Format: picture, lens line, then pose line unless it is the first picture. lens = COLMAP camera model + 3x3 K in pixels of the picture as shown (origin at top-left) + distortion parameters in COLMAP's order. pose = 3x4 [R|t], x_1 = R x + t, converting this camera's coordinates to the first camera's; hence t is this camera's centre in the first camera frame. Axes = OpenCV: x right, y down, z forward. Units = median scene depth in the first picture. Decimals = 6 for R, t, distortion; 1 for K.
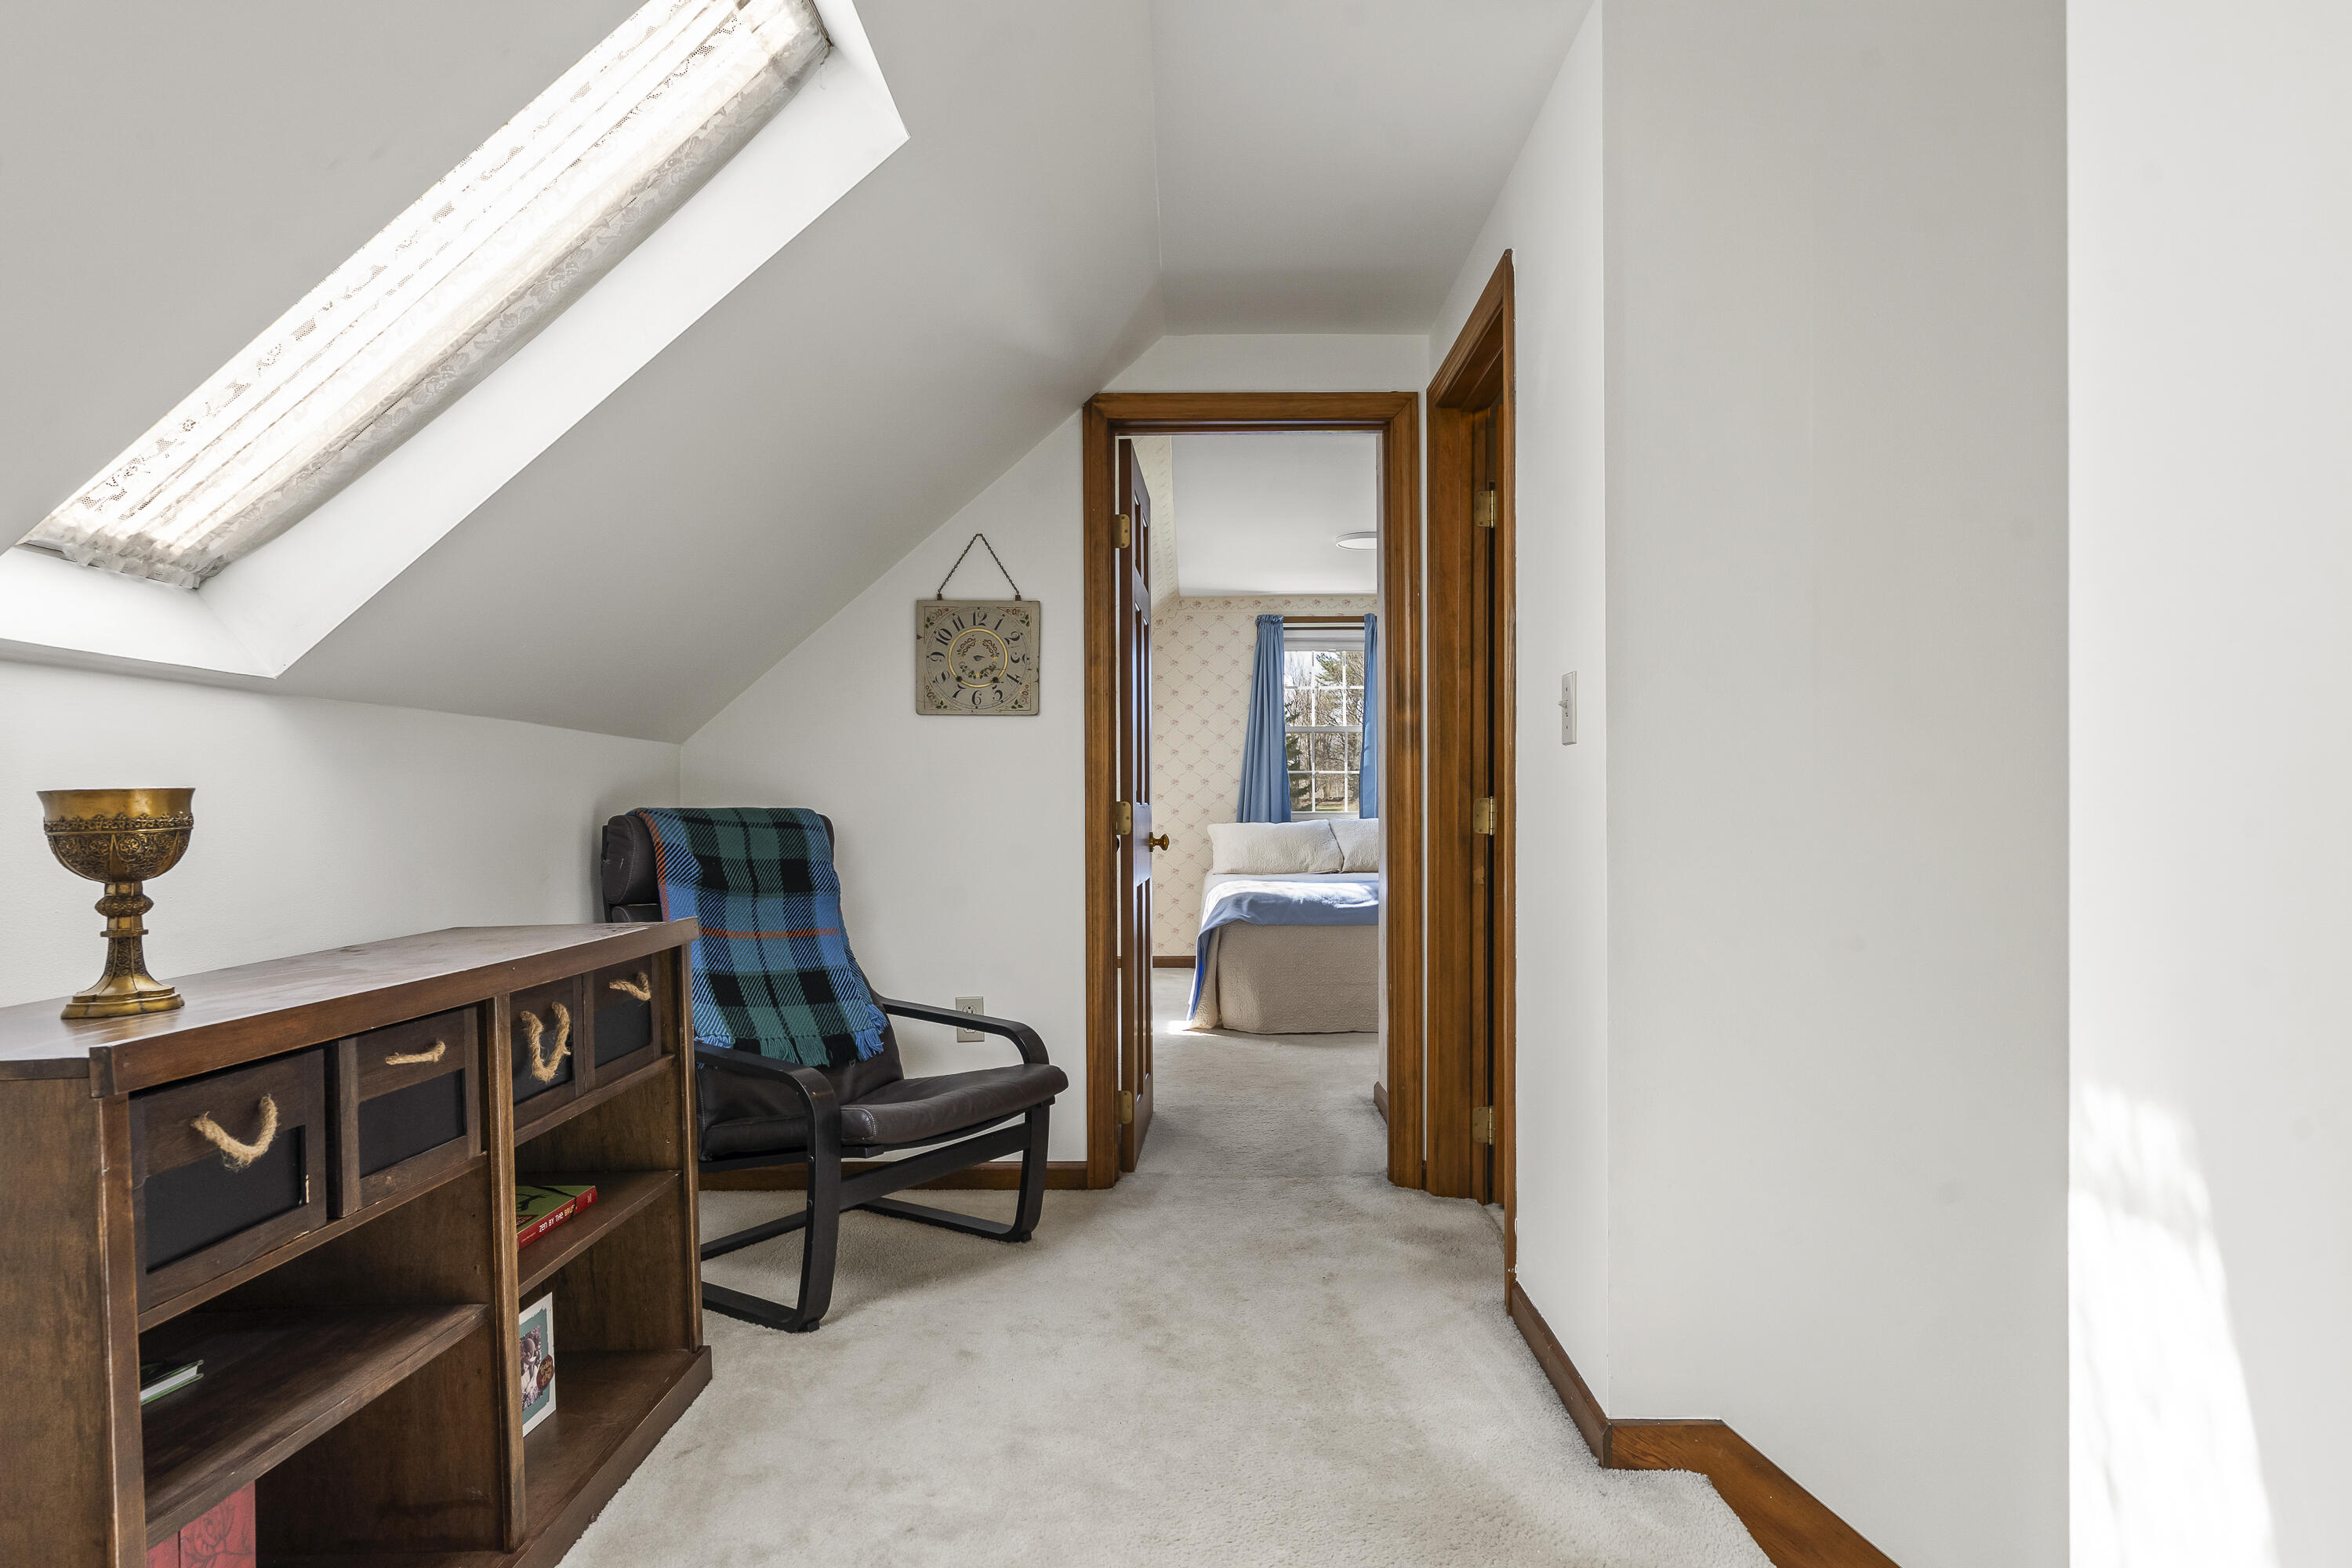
lens RADIAL K [[1361.3, 0, 1175.8], [0, 1361.3, 798.6], [0, 0, 1]] dist [0.001219, 0.000024]
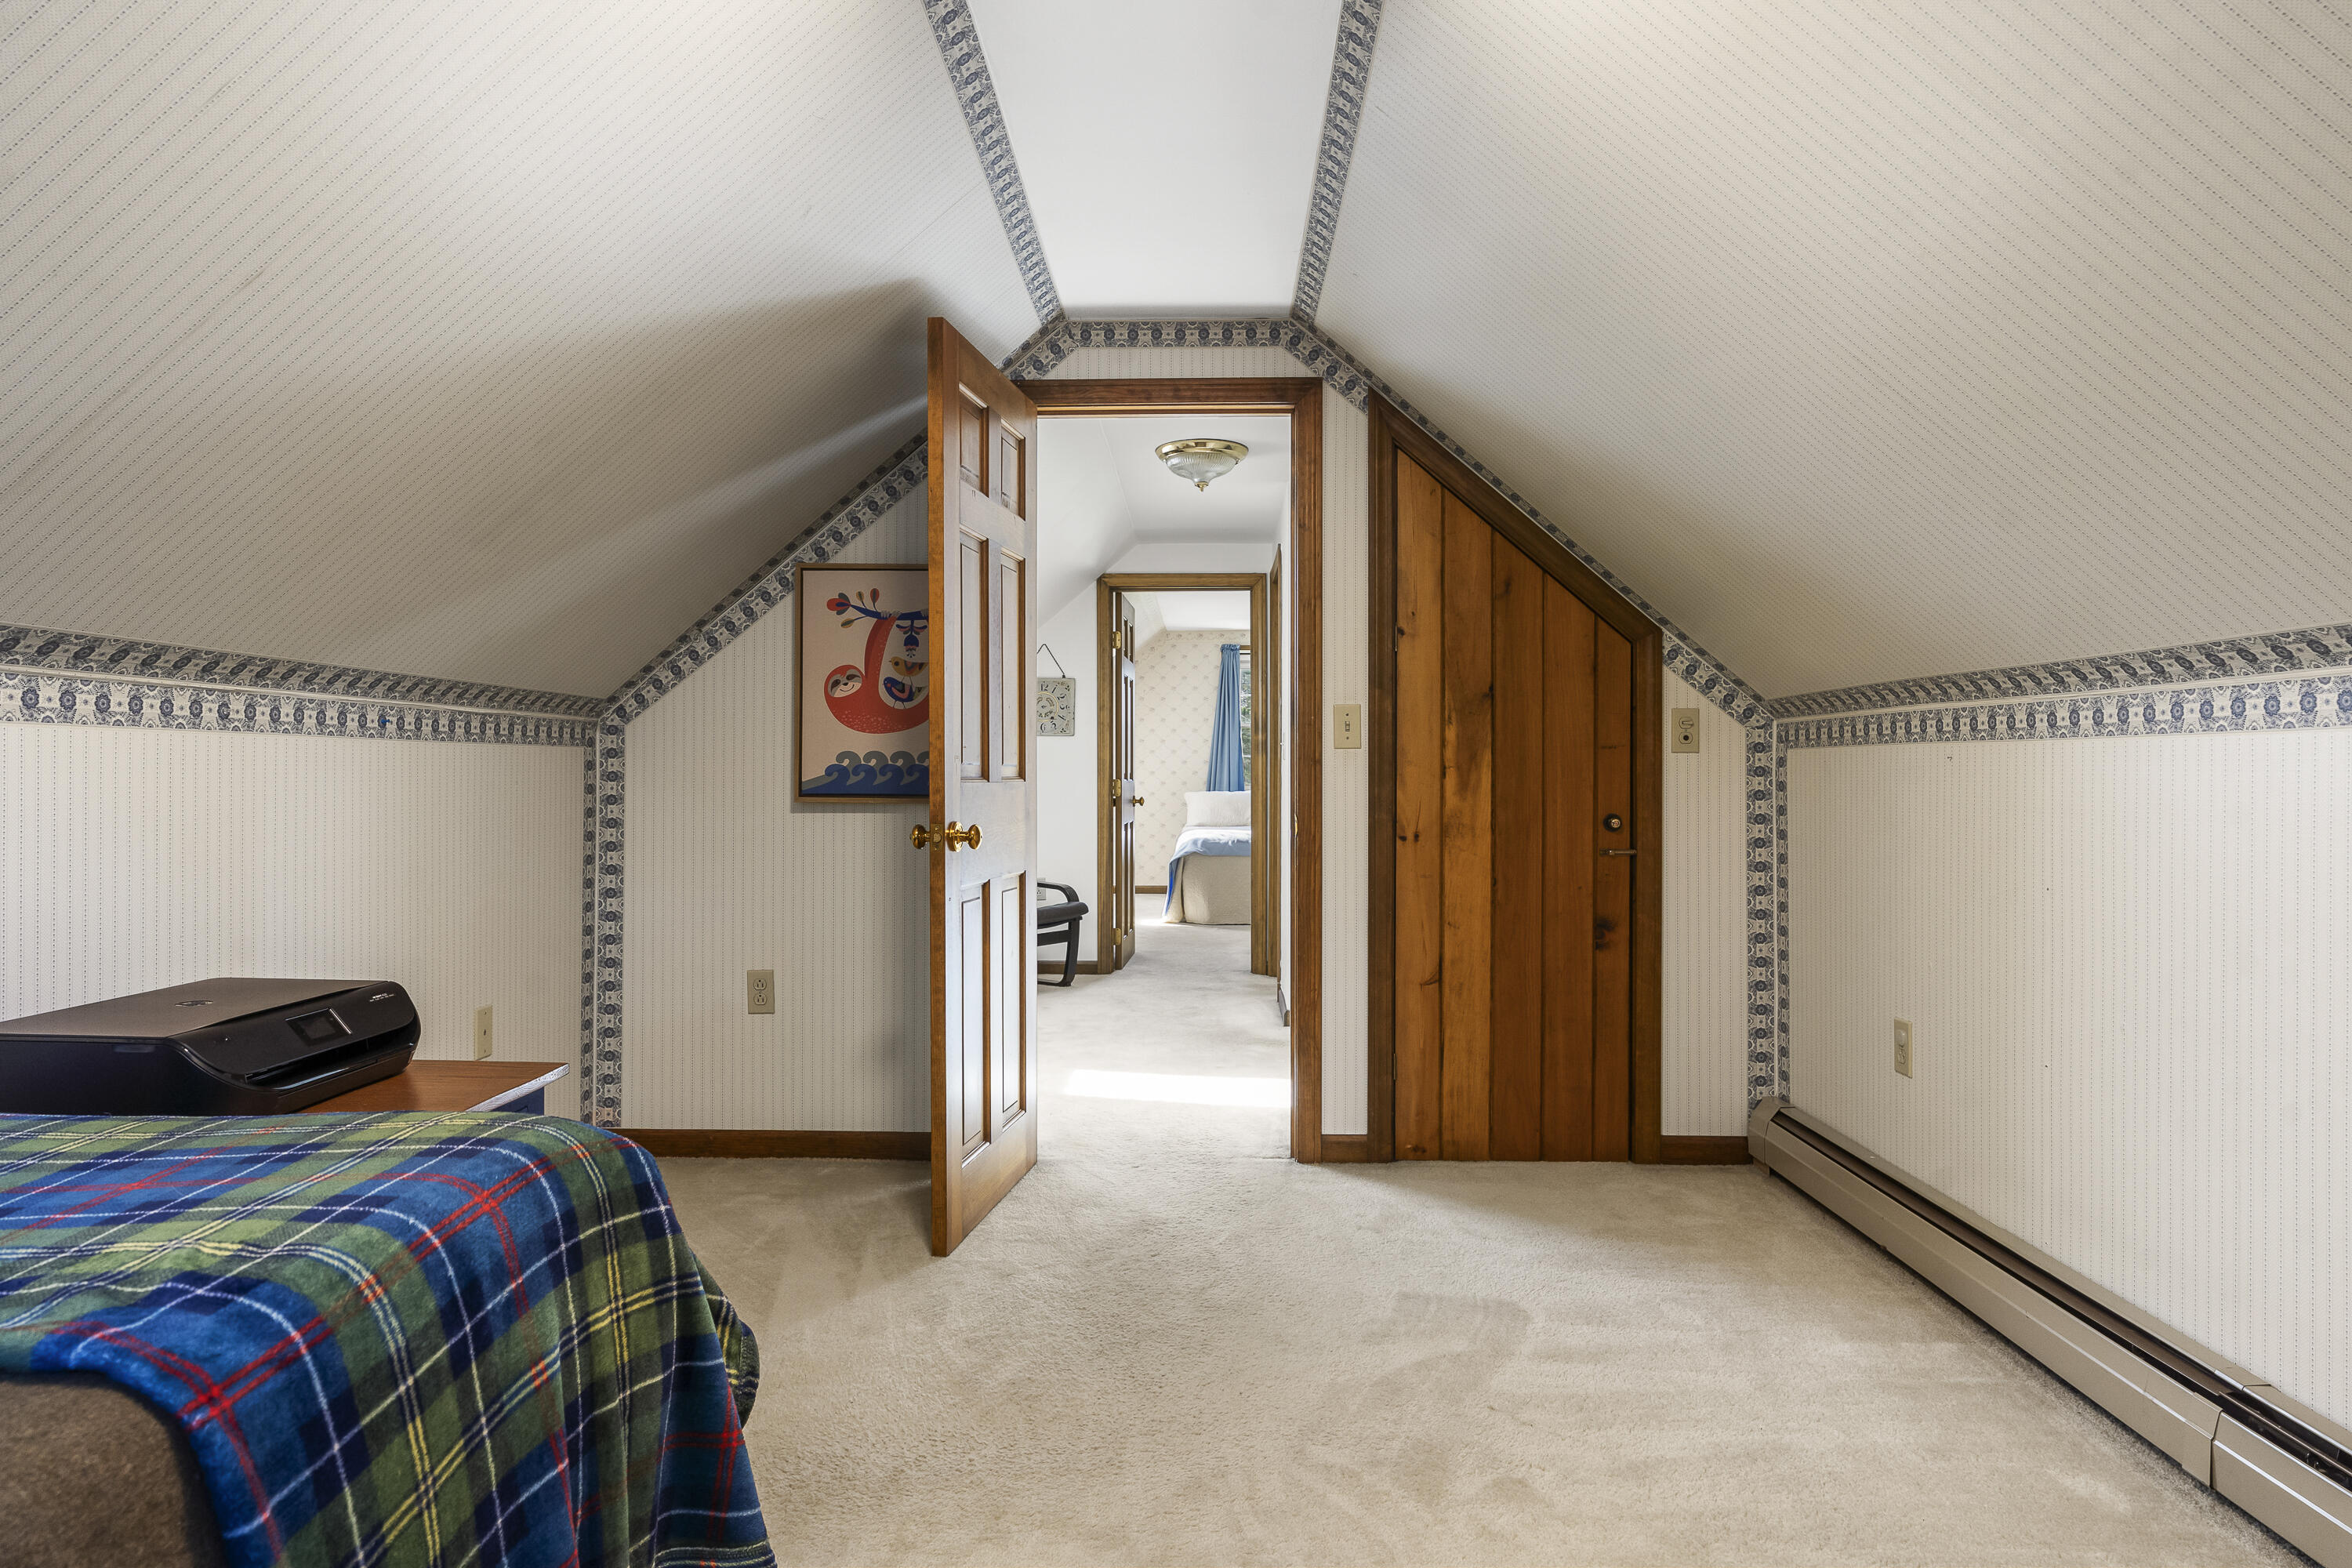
lens RADIAL K [[1418.7, 0, 1178.6], [0, 1418.7, 778.2], [0, 0, 1]] dist [-0.000611, -0.000003]
pose [[0.999911, 0.006389, -0.011725, 0.071039], [-0.006296, 0.999949, 0.007929, -0.015940], [0.011775, -0.007854, 0.999900, -0.991702]]
